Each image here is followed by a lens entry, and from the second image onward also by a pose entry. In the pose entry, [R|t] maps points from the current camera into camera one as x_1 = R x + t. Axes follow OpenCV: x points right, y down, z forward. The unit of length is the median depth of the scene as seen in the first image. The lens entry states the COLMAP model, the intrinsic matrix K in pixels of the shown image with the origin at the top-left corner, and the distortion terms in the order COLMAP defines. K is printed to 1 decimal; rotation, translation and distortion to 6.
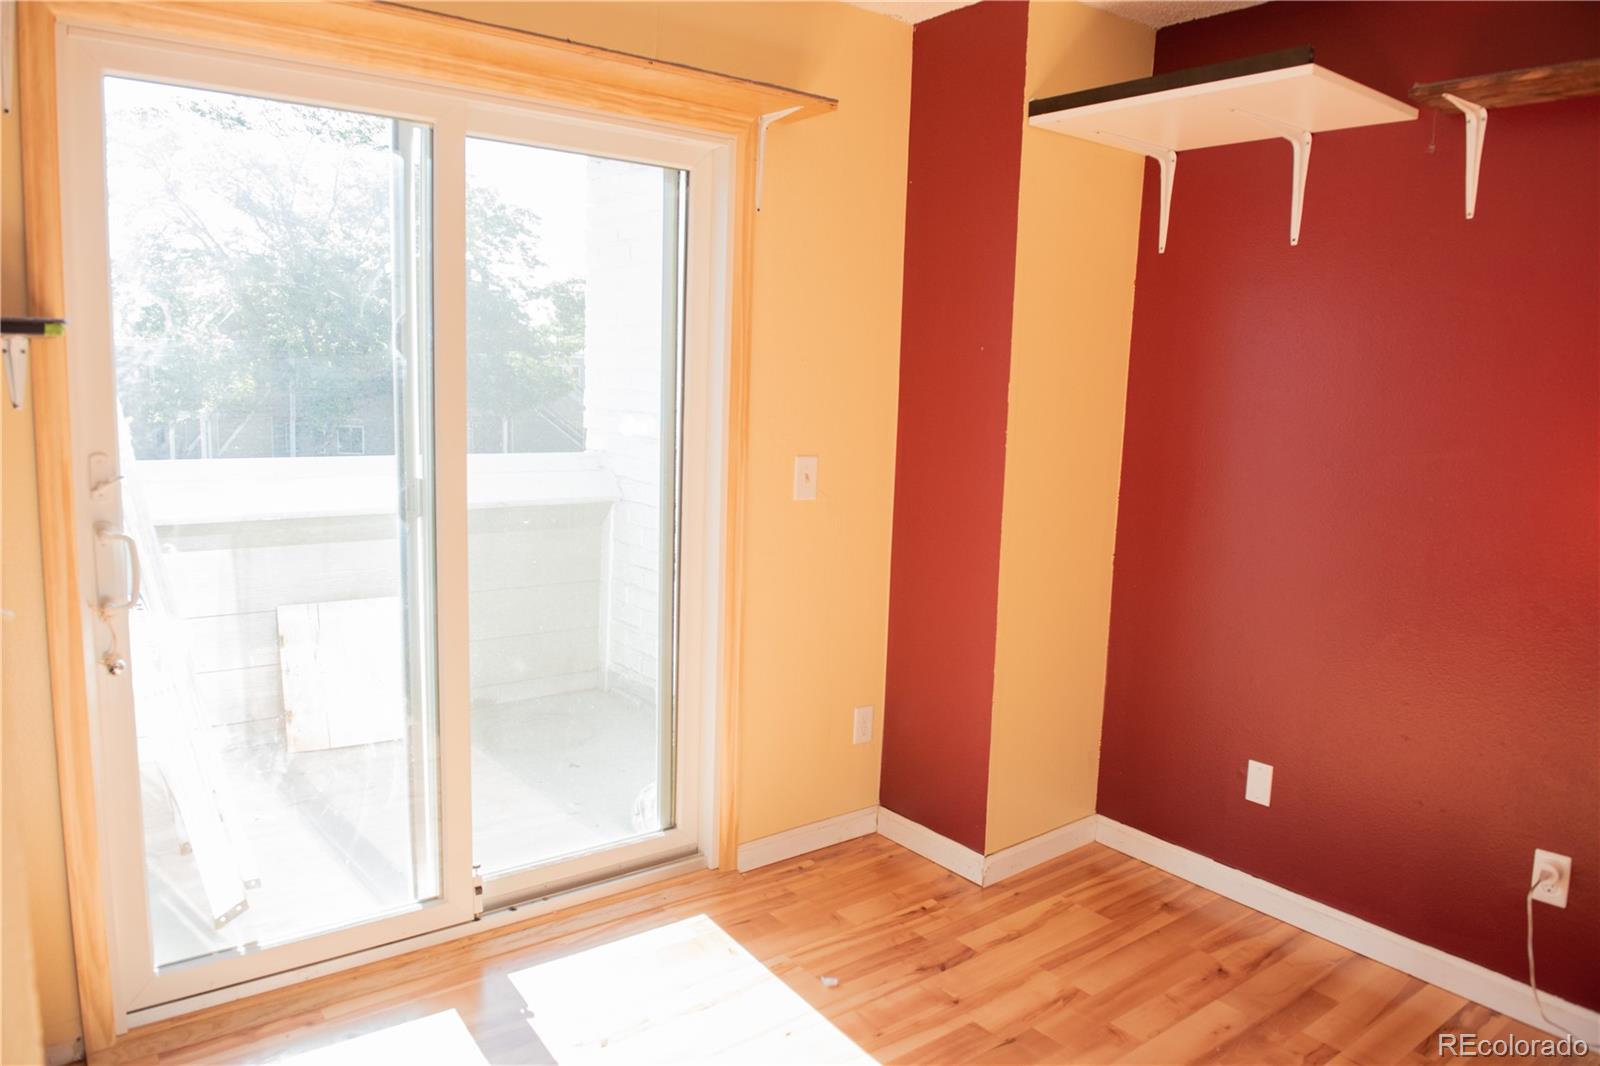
lens RADIAL K [[1101.5, 0, 802.2], [0, 1101.5, 535.4], [0, 0, 1]] dist [-0.046811, -0.005592]
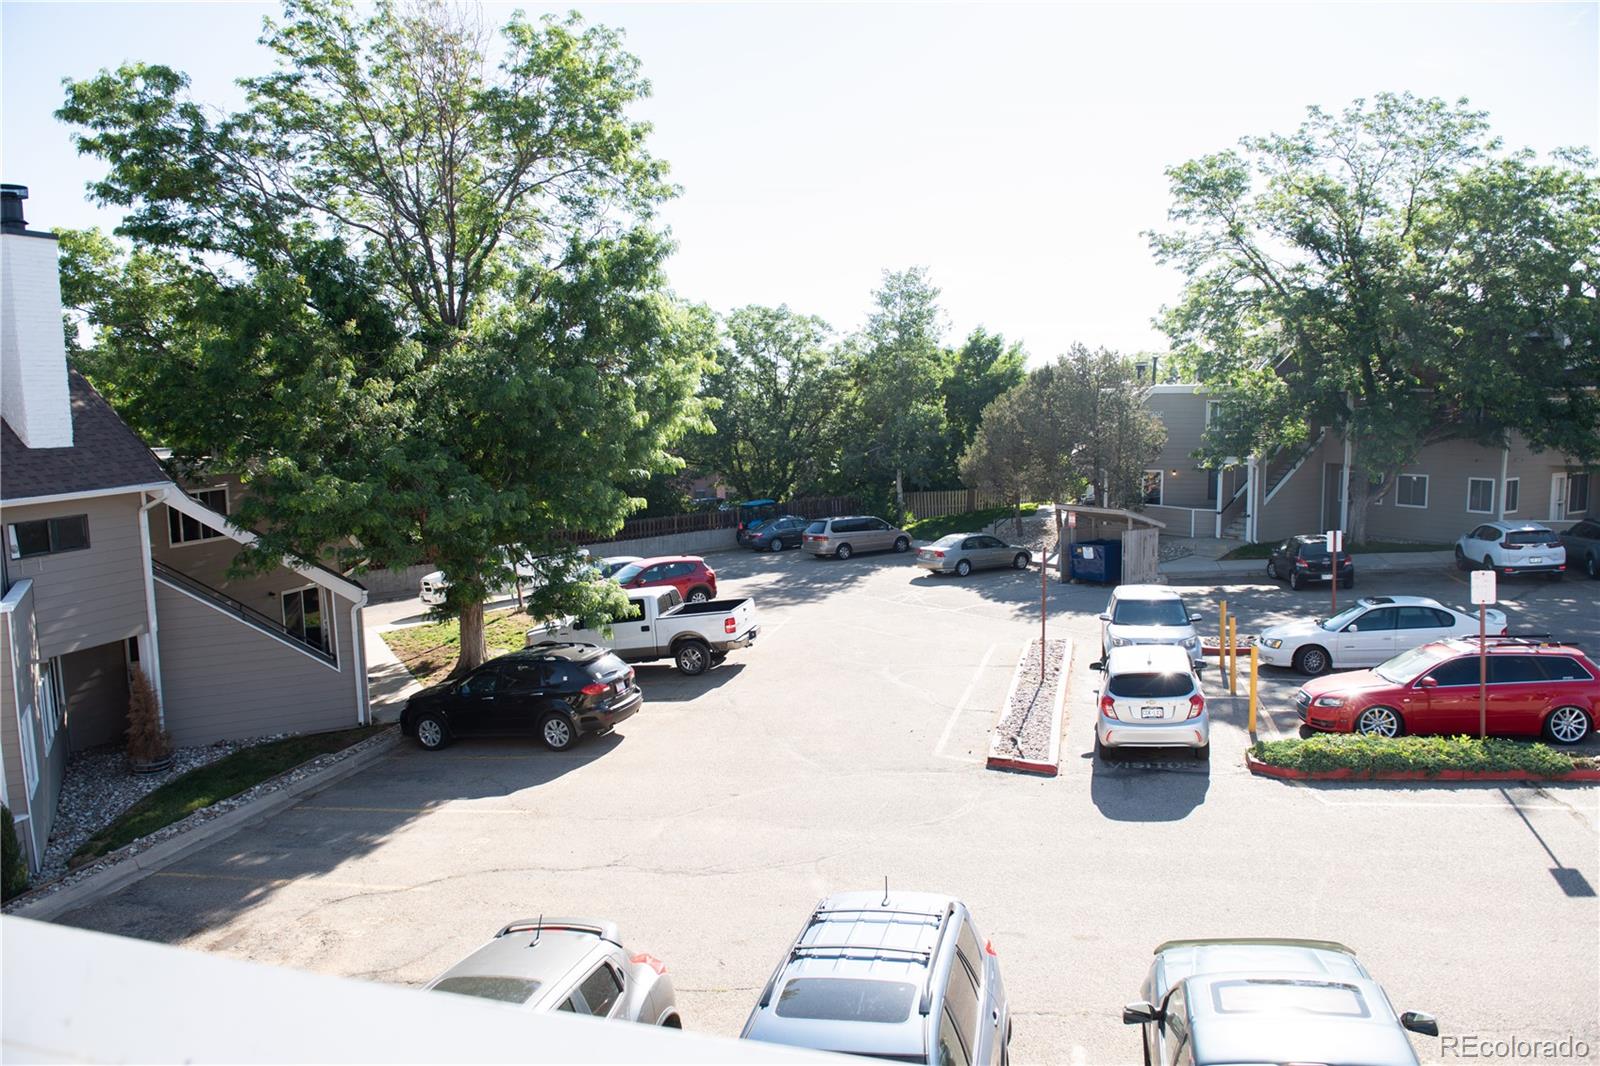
lens RADIAL K [[1101.5, 0, 799.2], [0, 1101.5, 532.0], [0, 0, 1]] dist [-0.046811, -0.005592]
pose [[0.608061, 0.053476, -0.792087, -0.369782], [-0.084483, 0.996422, 0.002416, -0.256455], [0.789382, 0.065449, 0.610403, 1.419988]]
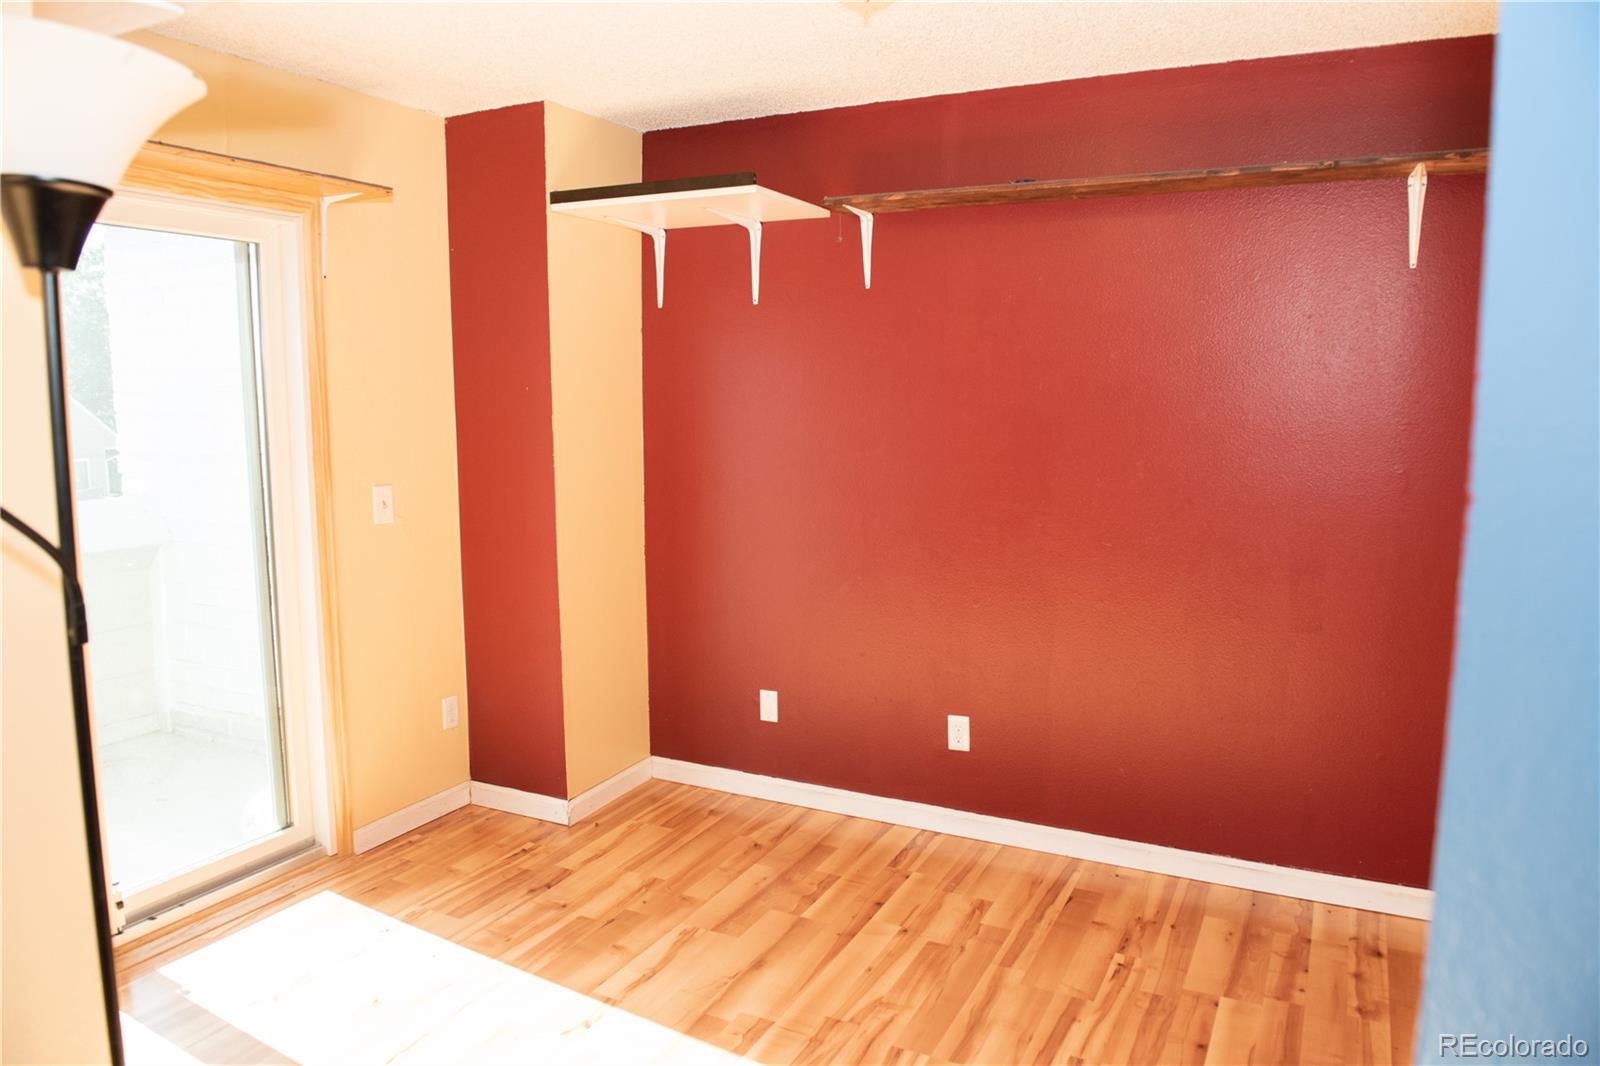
lens RADIAL K [[1101.5, 0, 795.3], [0, 1101.5, 529.4], [0, 0, 1]] dist [-0.046811, -0.005592]
pose [[0.905087, -0.087124, 0.416205, -0.086254], [0.093365, 0.995617, 0.005380, 0.008415], [-0.414849, 0.033990, 0.909255, -0.228181]]
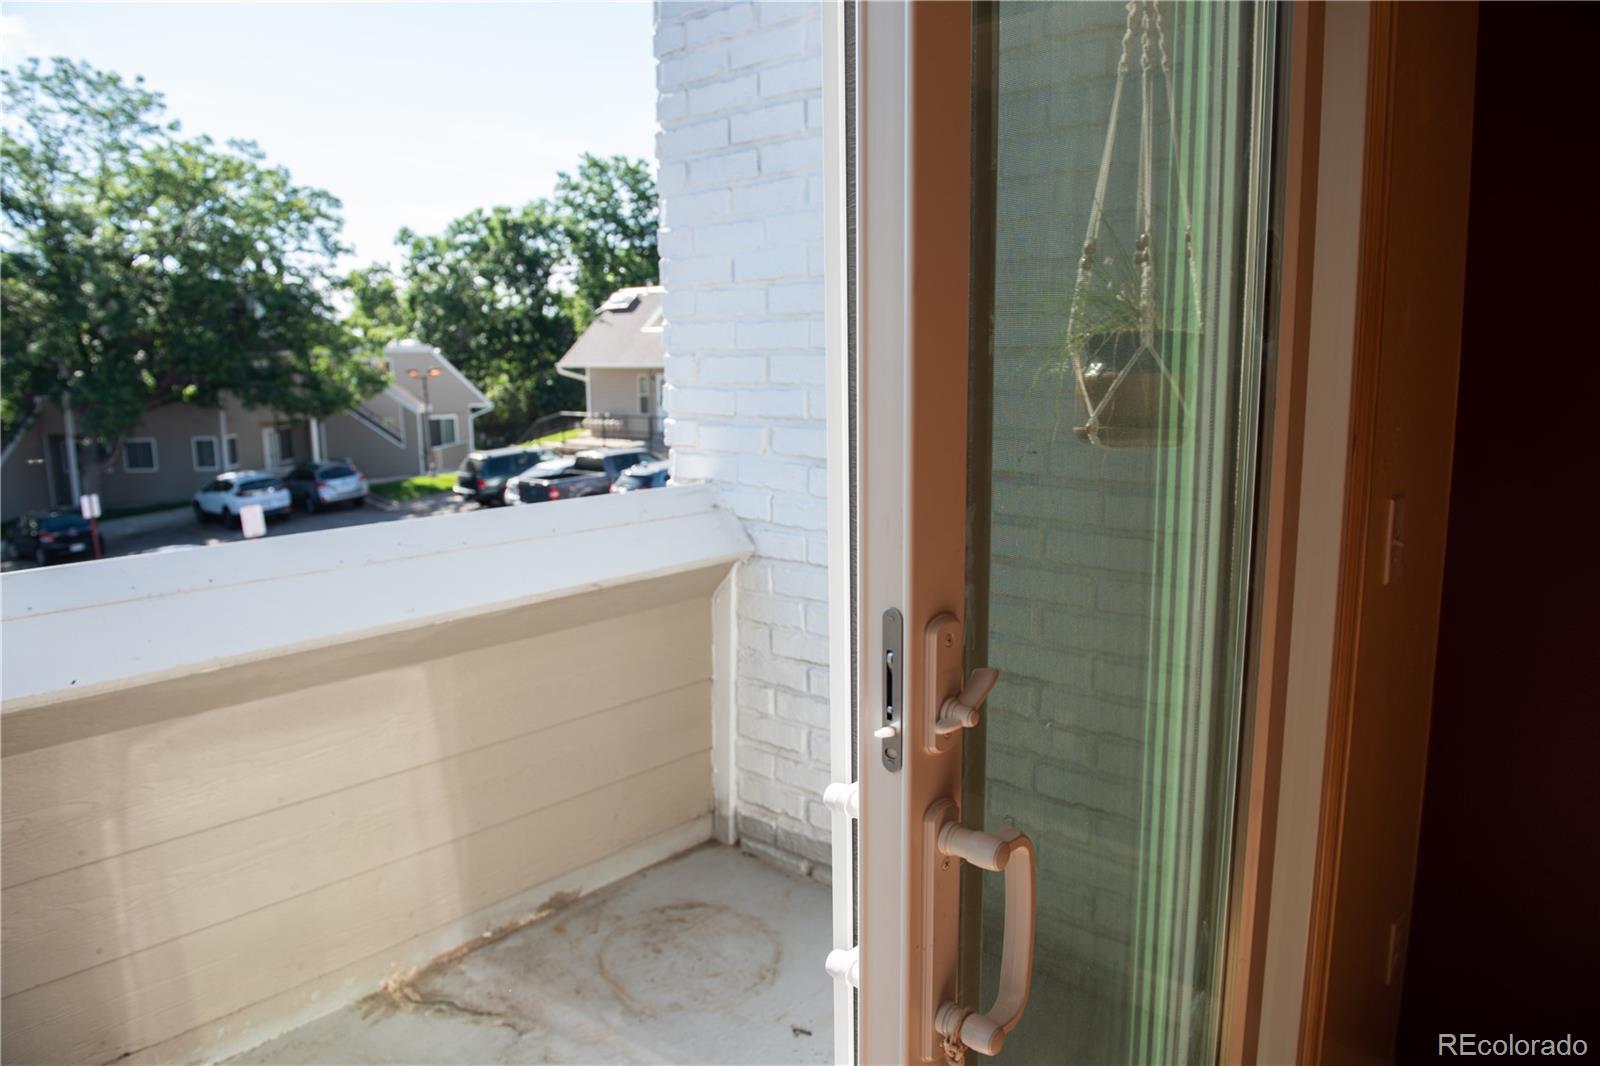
lens RADIAL K [[1101.5, 0, 794.4], [0, 1101.5, 543.0], [0, 0, 1]] dist [-0.046811, -0.005592]
pose [[0.985708, -0.074784, 0.150957, -0.353106], [0.070781, 0.996987, 0.031727, -0.087321], [-0.152875, -0.020589, 0.988031, 0.542187]]
